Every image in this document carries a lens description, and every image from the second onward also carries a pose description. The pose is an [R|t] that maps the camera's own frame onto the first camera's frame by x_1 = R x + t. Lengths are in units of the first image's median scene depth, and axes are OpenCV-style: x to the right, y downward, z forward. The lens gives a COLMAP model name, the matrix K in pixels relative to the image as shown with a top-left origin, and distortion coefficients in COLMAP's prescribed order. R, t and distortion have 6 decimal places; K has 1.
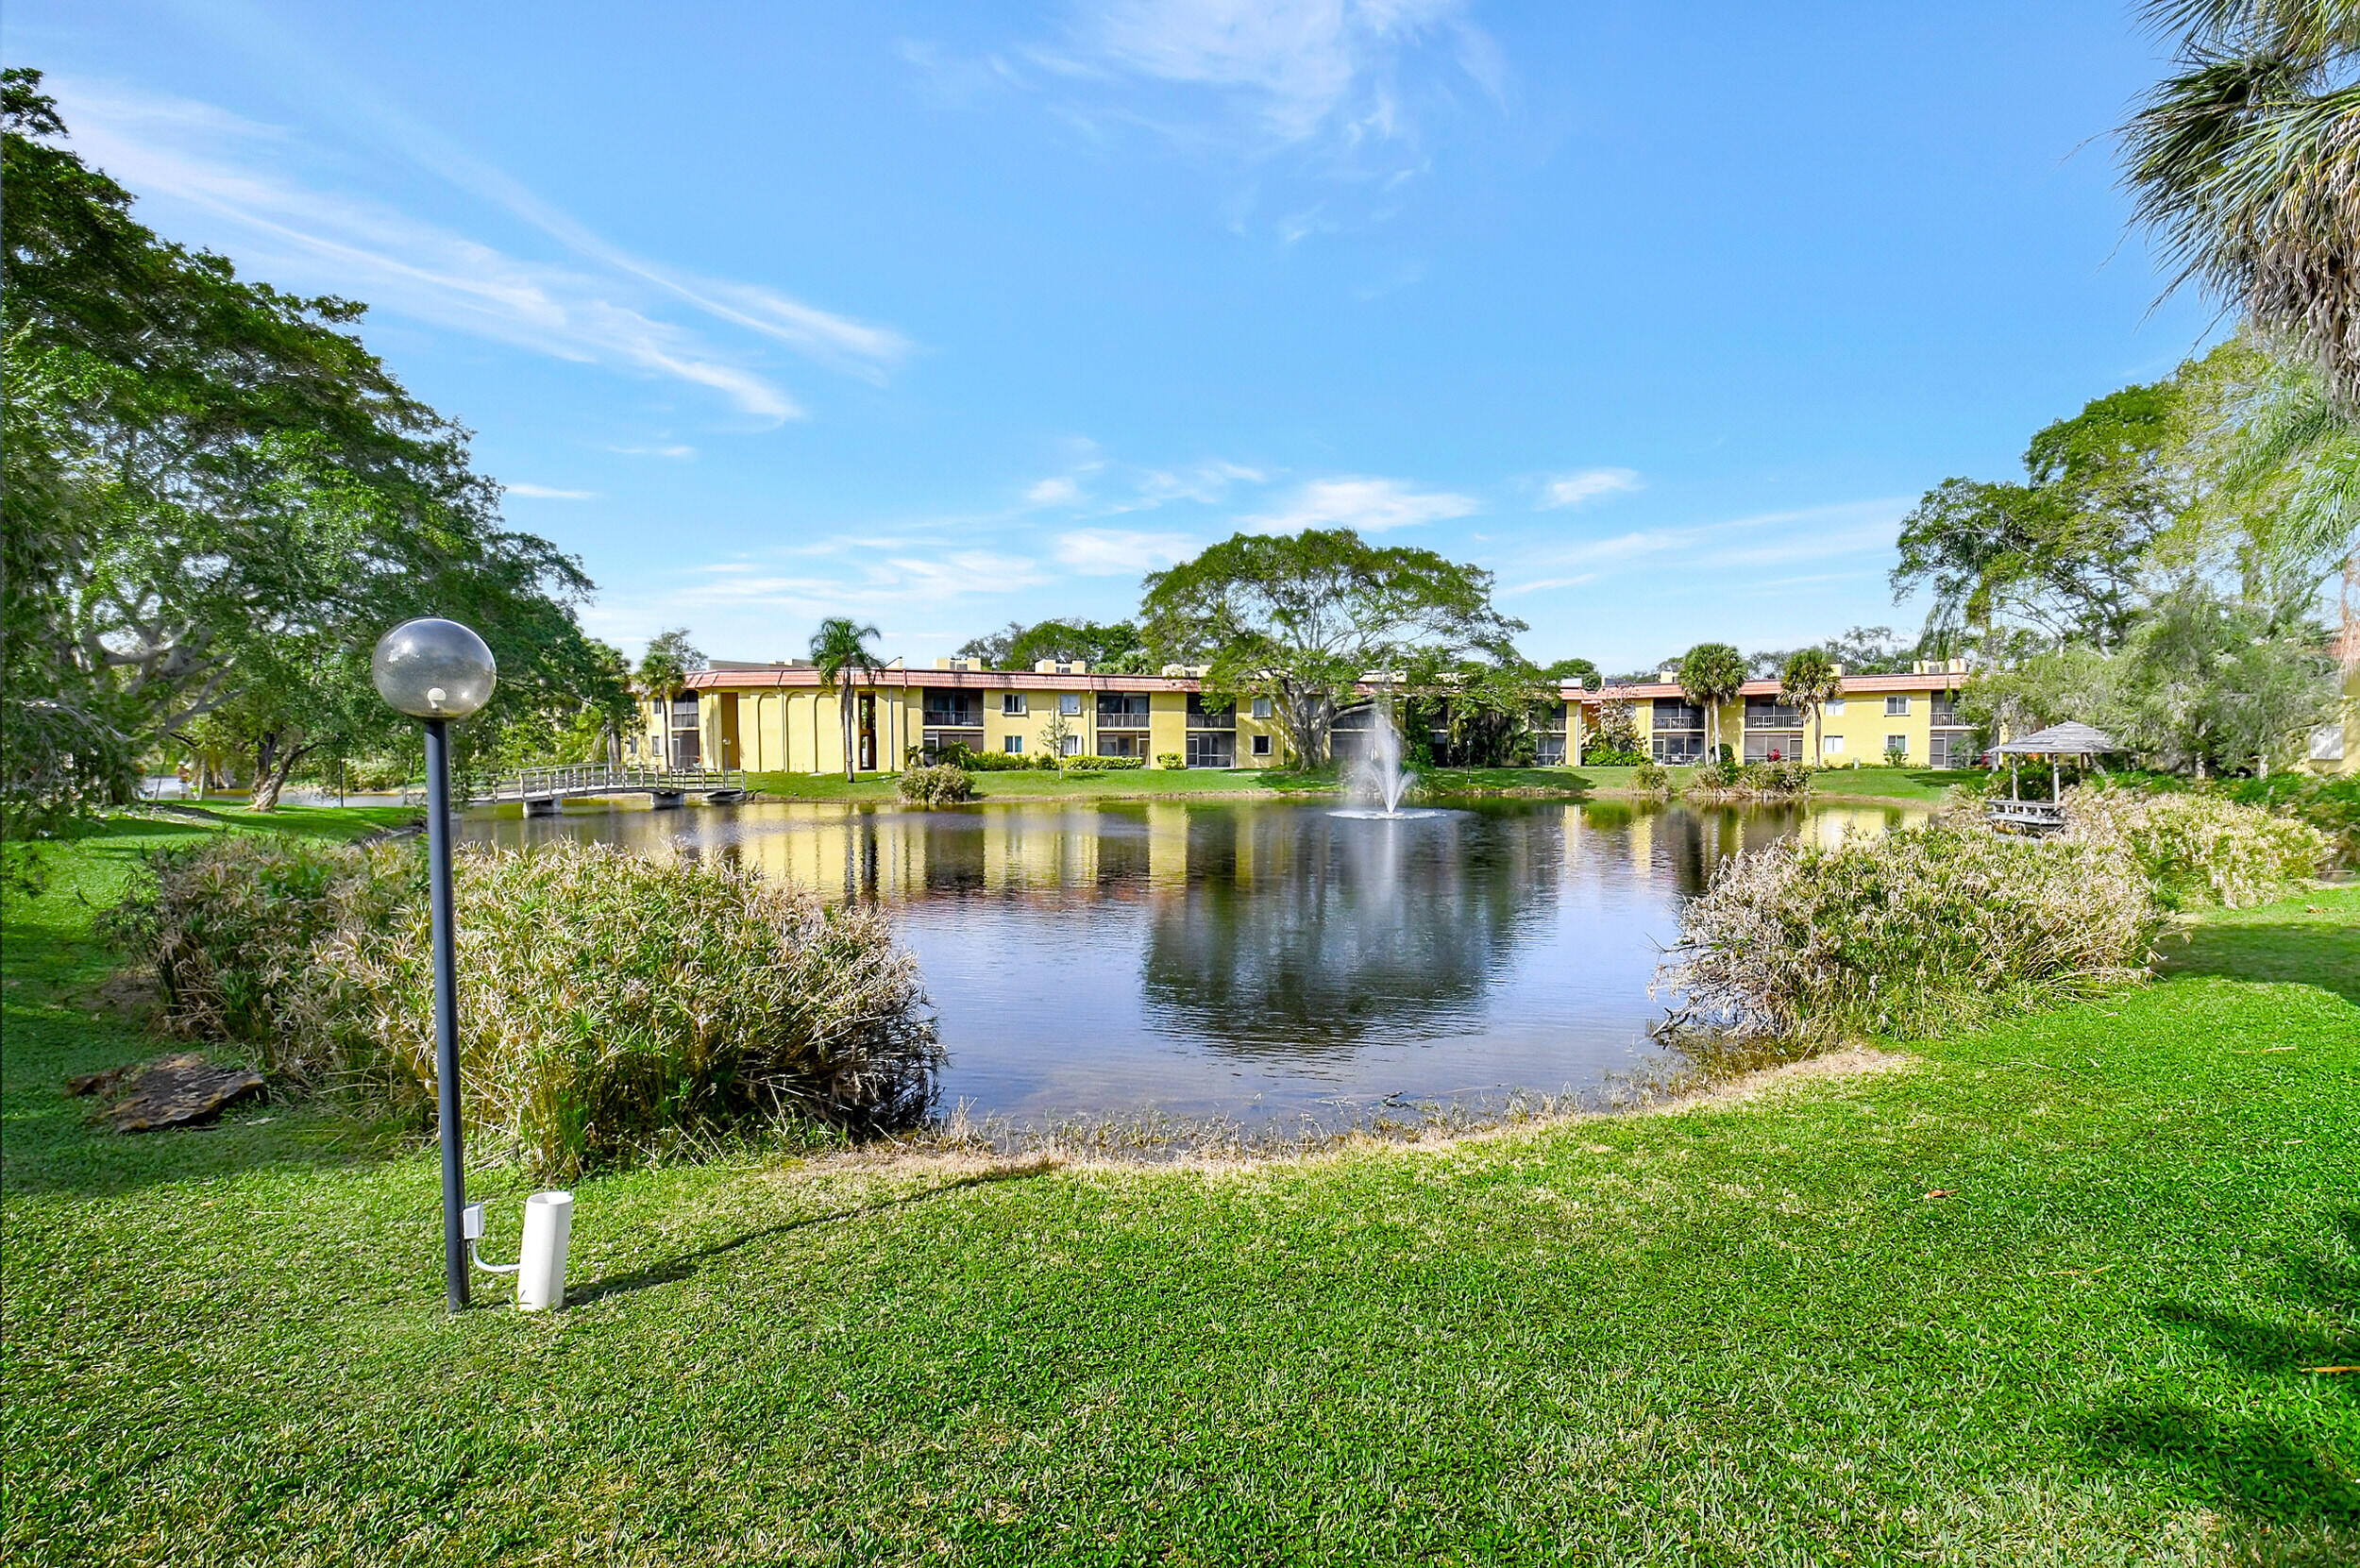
lens RADIAL K [[1096.0, 0, 1194.8], [0, 1096.0, 772.6], [0, 0, 1]] dist [-0.041711, -0.000830]
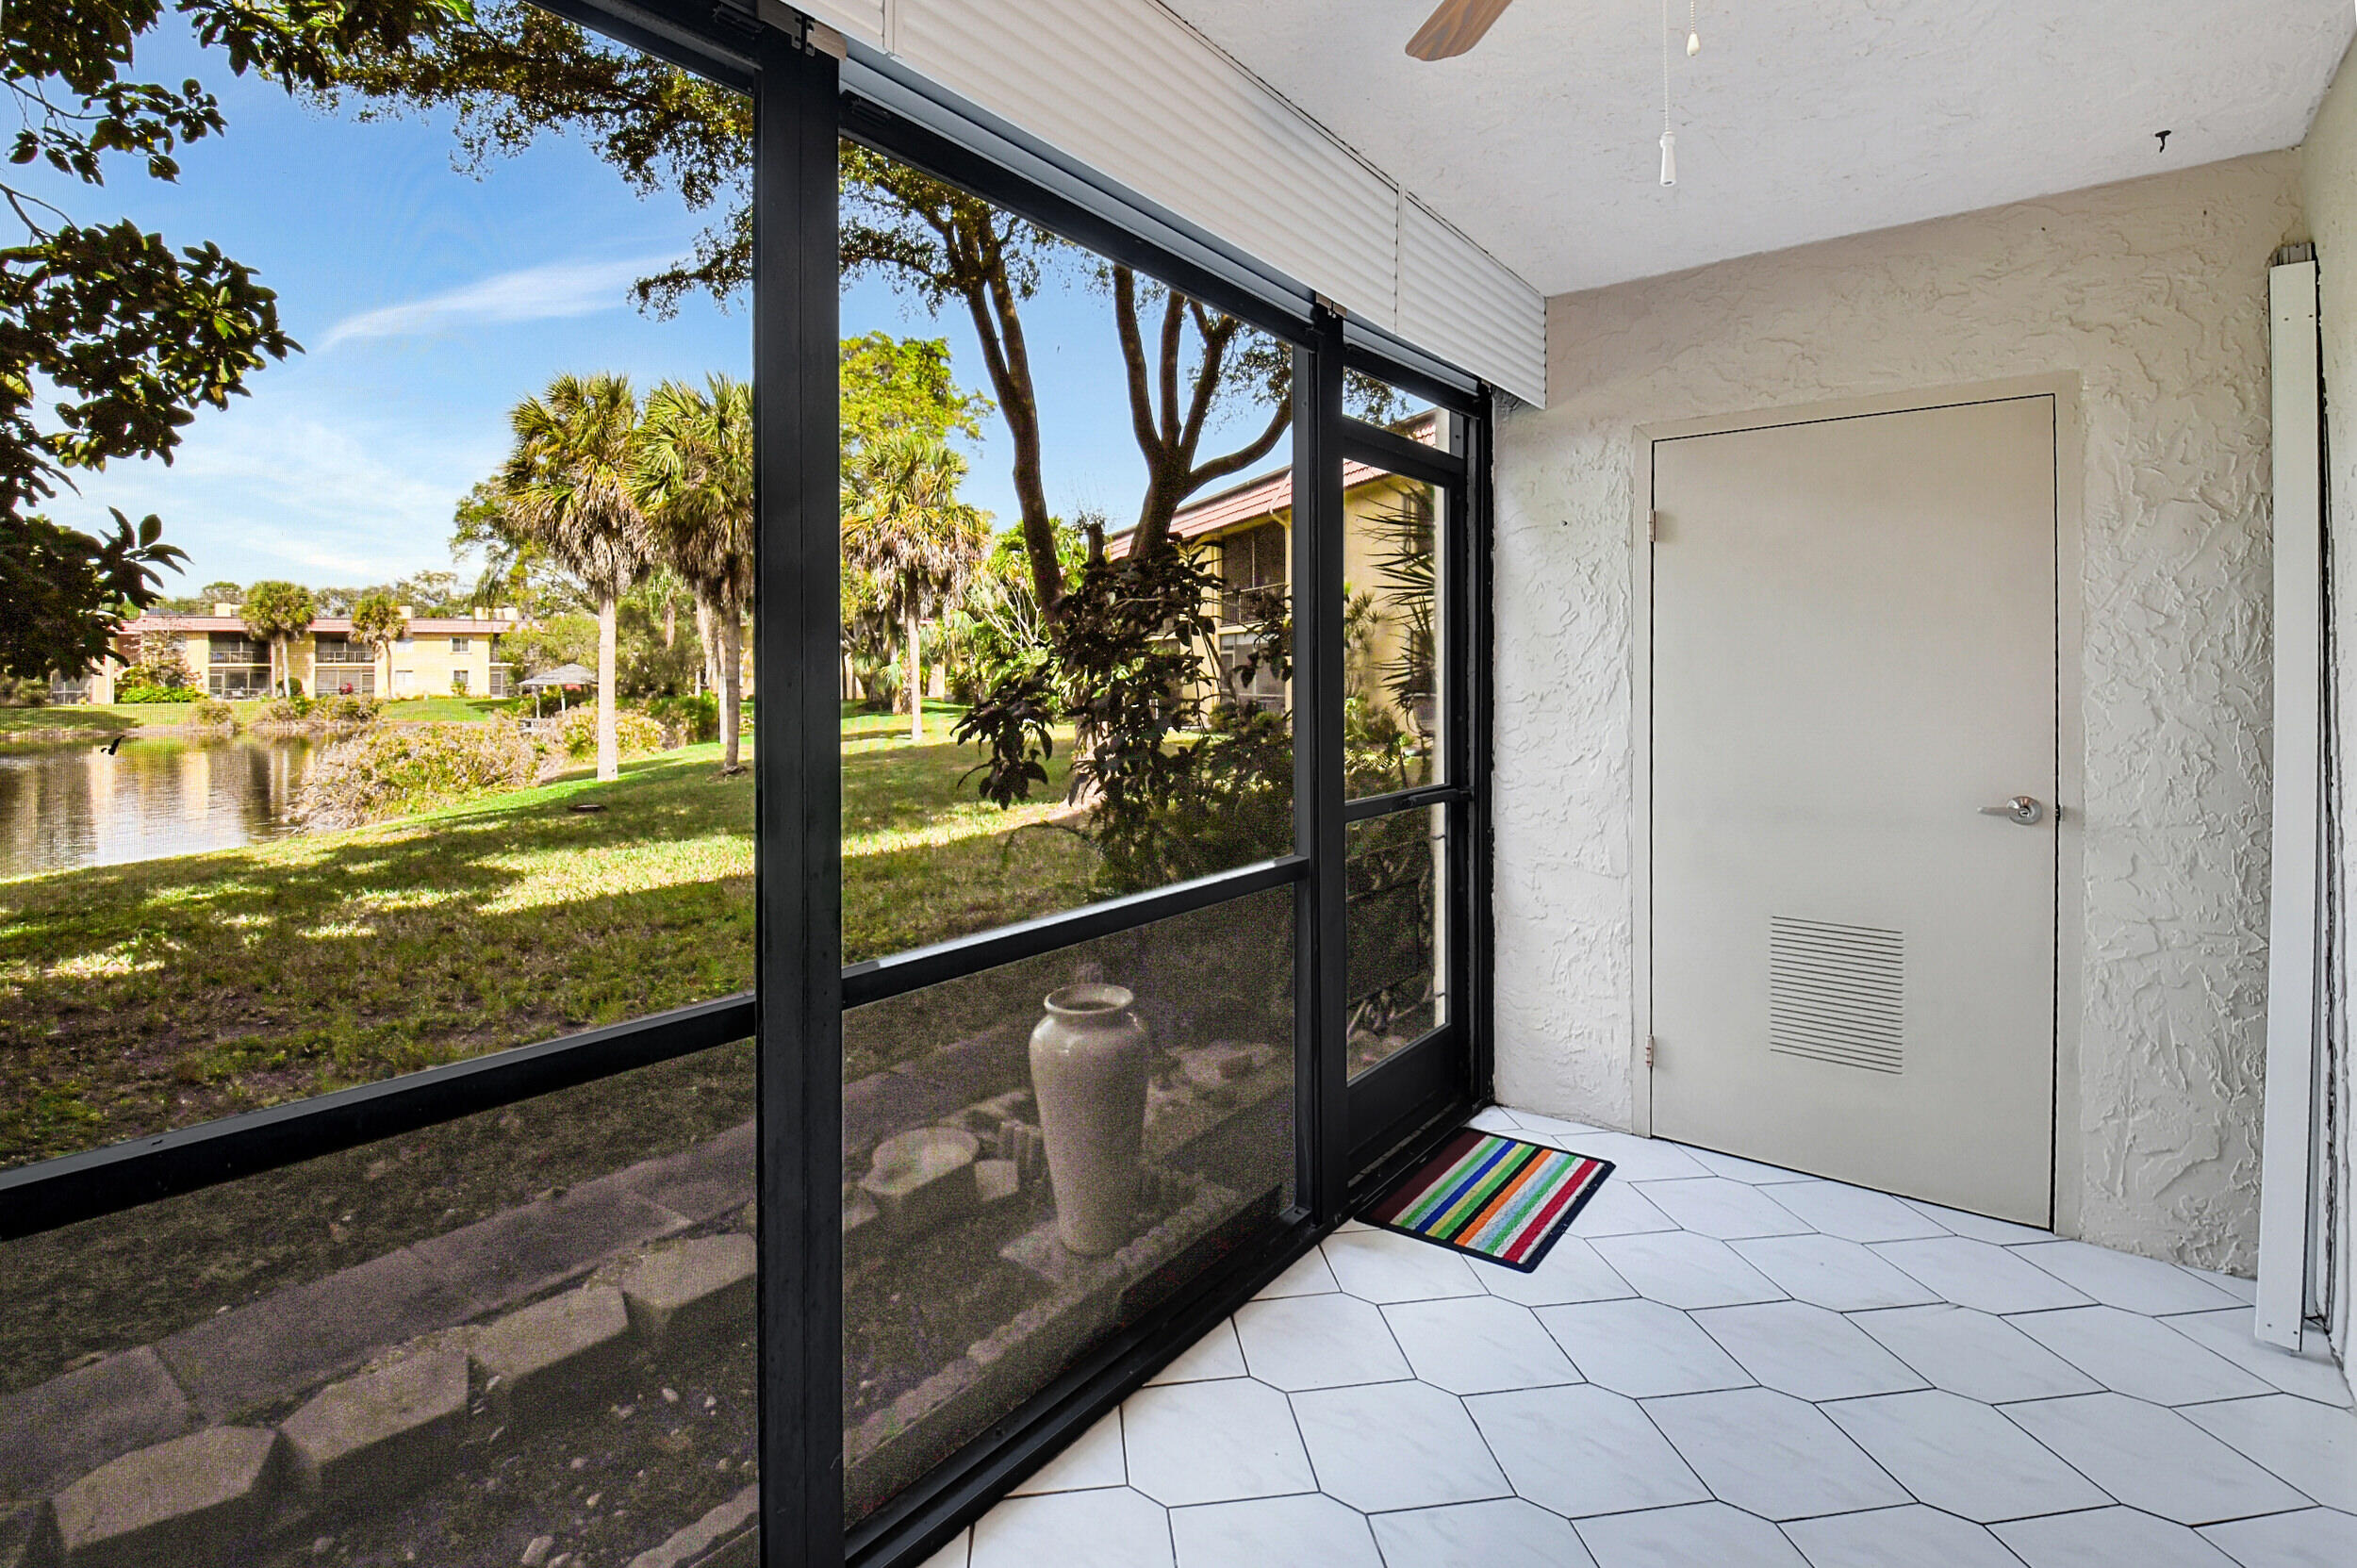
lens RADIAL K [[1081.6, 0, 1165.8], [0, 1081.6, 691.6], [0, 0, 1]] dist [0.001976, -0.026704]
pose [[0.412949, -0.014485, 0.910639, -0.098960], [0.024747, 0.999683, 0.004679, 0.001934], [-0.910418, 0.020604, 0.413177, -0.180572]]
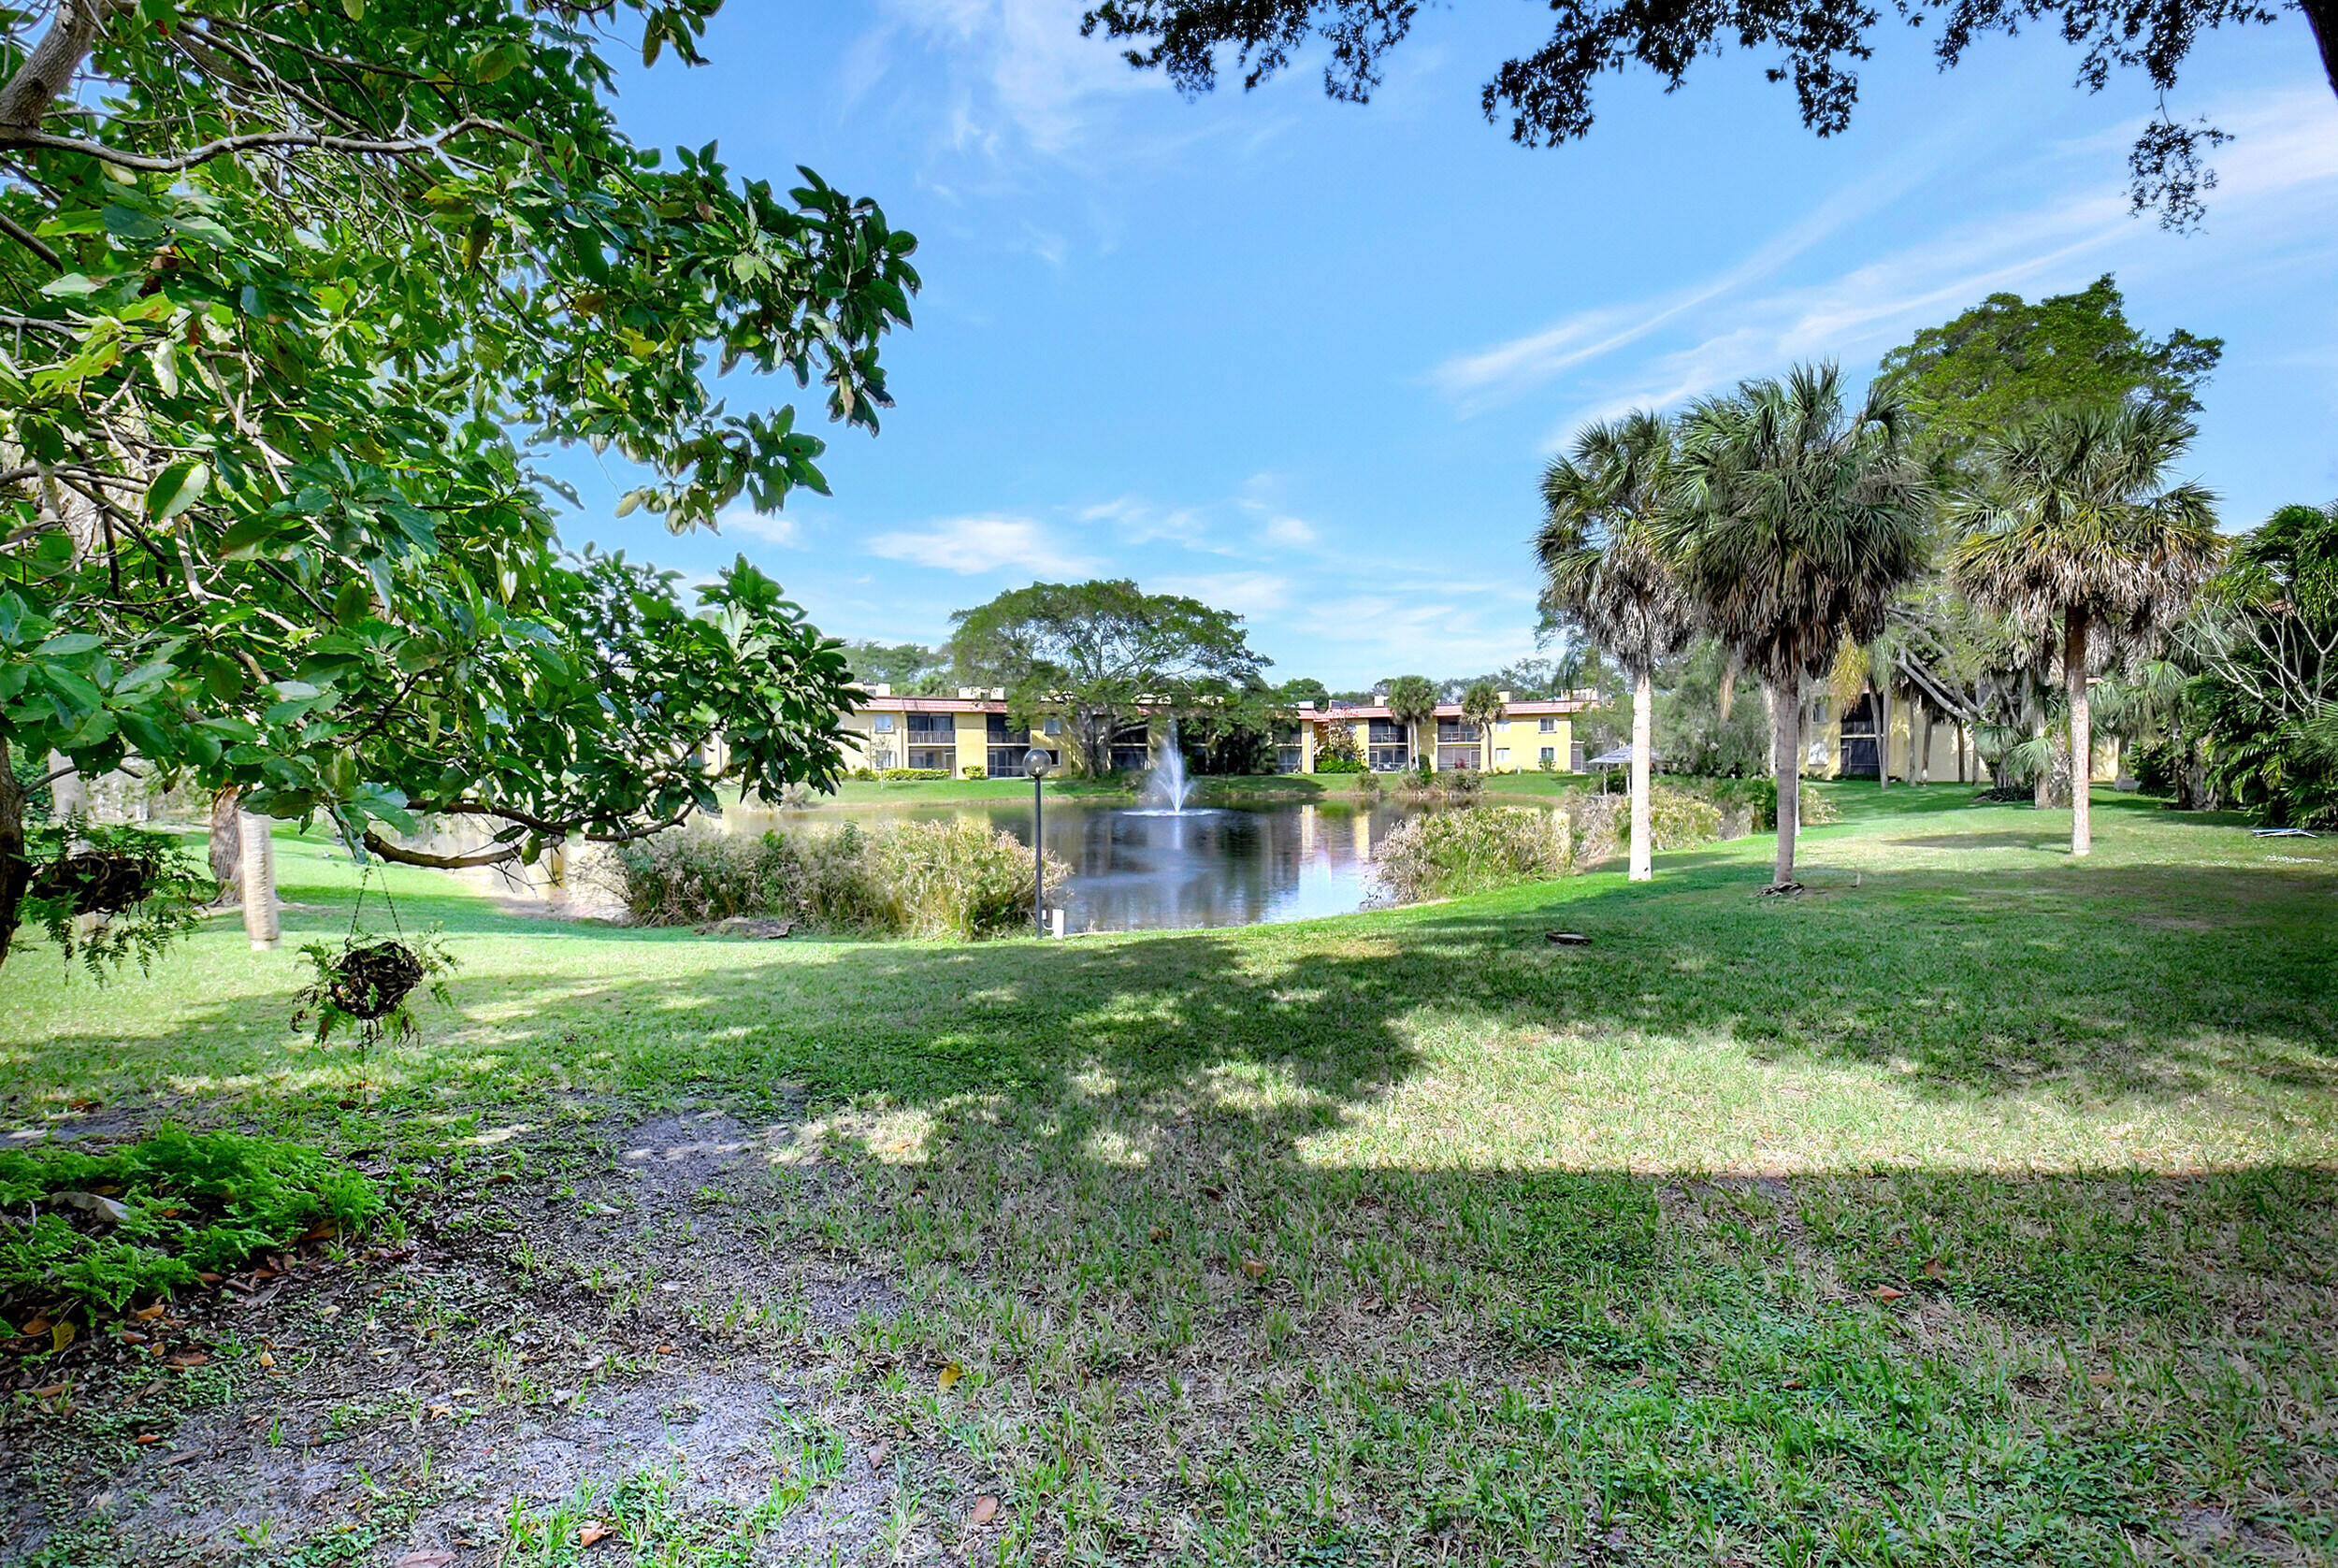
lens RADIAL K [[1049.1, 0, 1169.0], [0, 1049.1, 784.0], [0, 0, 1]] dist [0.000116, -0.018572]
pose [[0.978648, -0.012029, 0.205189, -0.055547], [0.011240, 0.999924, 0.005011, -0.001690], [-0.205234, -0.002598, 0.978710, -0.143371]]
